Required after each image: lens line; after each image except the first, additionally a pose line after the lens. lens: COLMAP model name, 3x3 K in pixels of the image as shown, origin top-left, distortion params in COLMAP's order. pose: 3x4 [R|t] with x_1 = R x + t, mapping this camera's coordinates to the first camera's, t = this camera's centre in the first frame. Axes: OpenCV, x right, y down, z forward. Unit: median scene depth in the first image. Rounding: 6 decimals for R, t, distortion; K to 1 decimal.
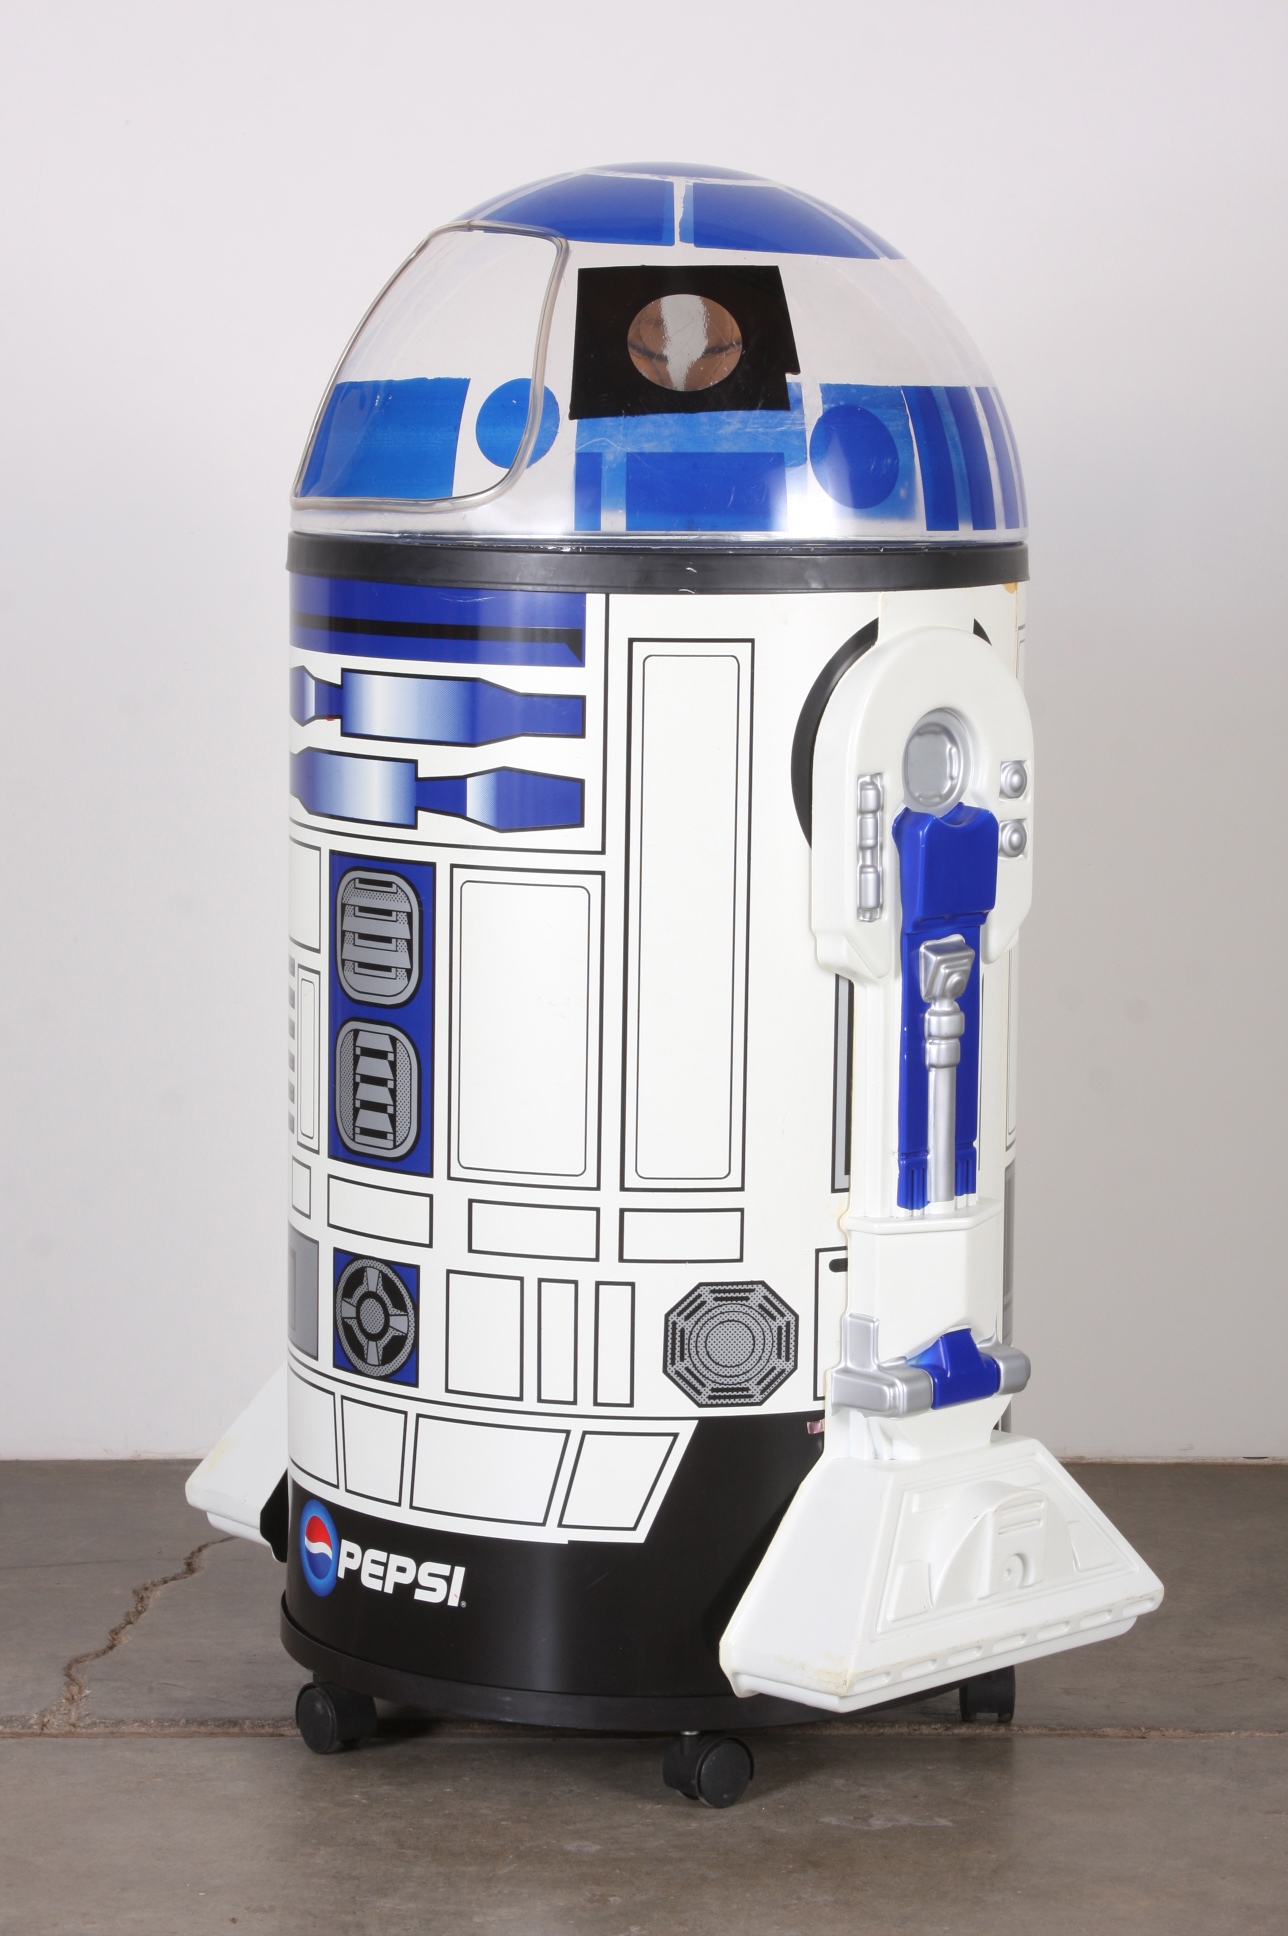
lens RADIAL K [[4713.9, 0, 644.0], [0, 4713.9, 968.0], [0, 0, 1]] dist [0.094055, 0.329379]
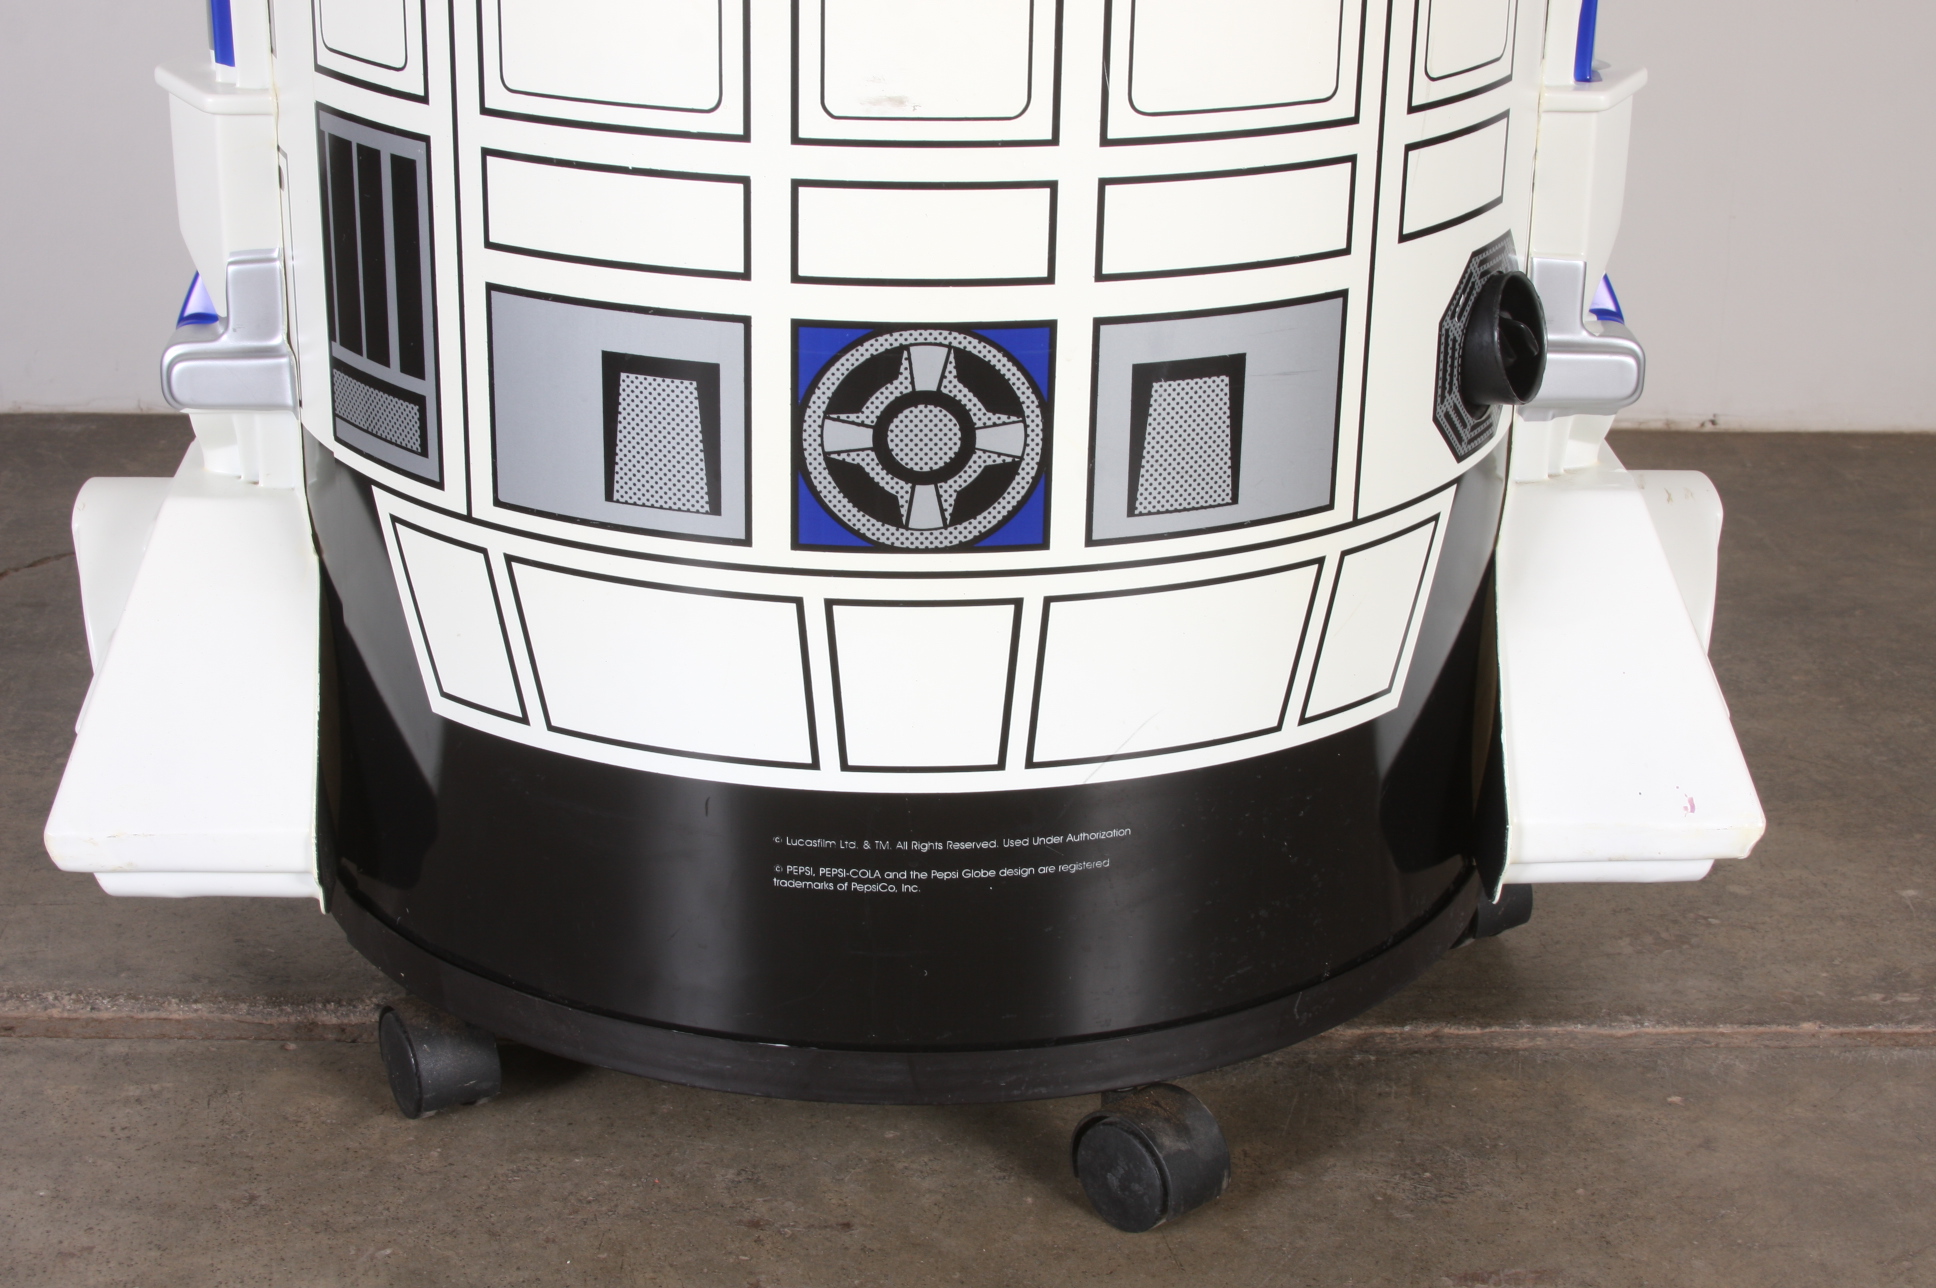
lens RADIAL K [[3231.7, 0, 968.0], [0, 3231.7, 644.0], [0, 0, 1]] dist [-0.040791, -0.079357]
pose [[0.638429, -0.266679, 0.722004, -0.320783], [0.085005, 0.956749, 0.278219, -0.002186], [-0.764972, -0.116249, 0.633486, 0.786481]]
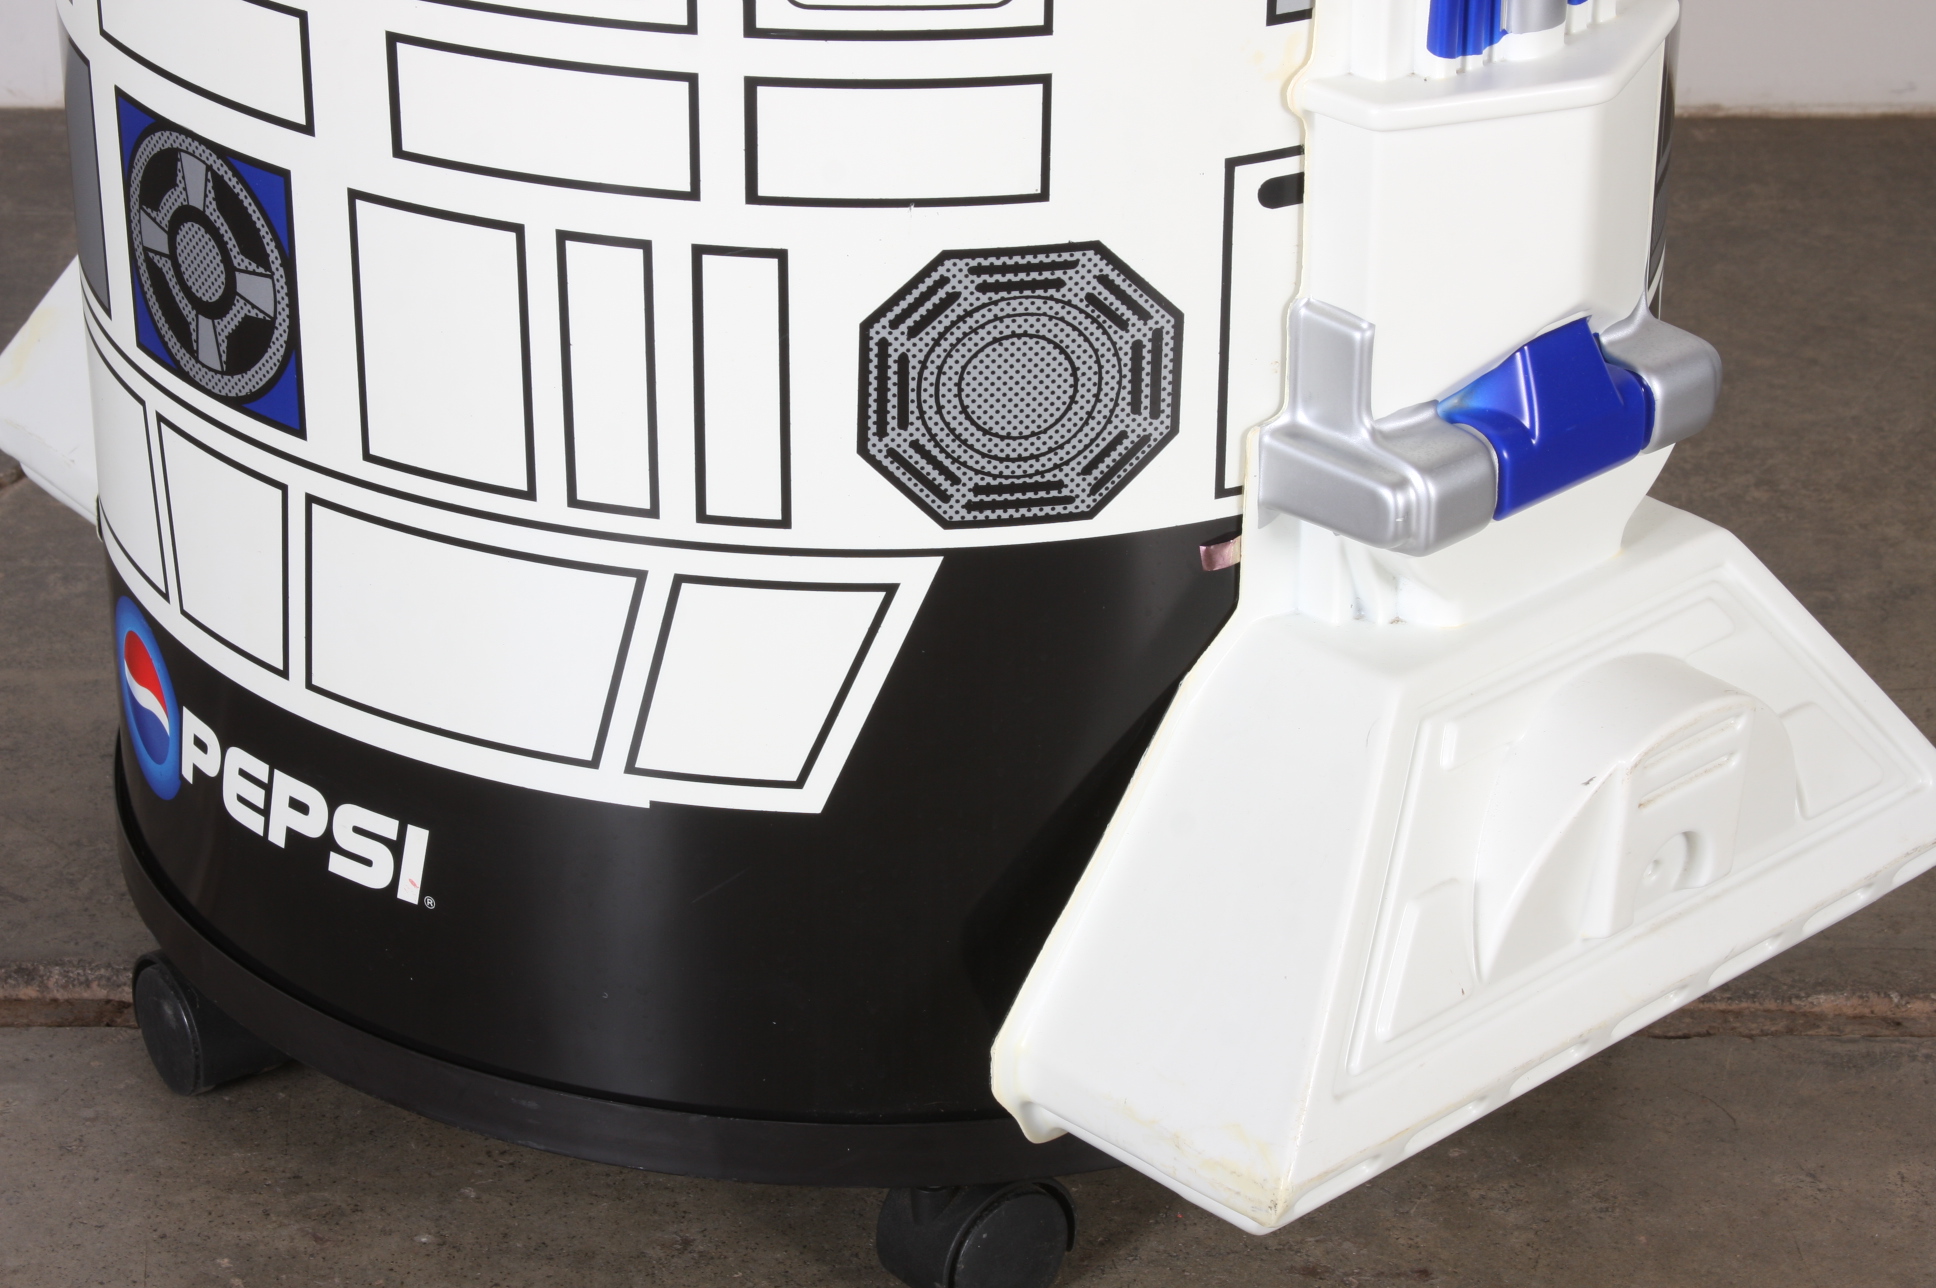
lens RADIAL K [[4713.9, 0, 968.0], [0, 4713.9, 644.0], [0, 0, 1]] dist [0.094055, 0.329379]
pose [[0.999534, 0.007819, -0.029519, 0.026247], [0.002636, 0.940954, 0.338524, -0.040627], [0.030423, -0.338444, 0.940495, 0.594340]]
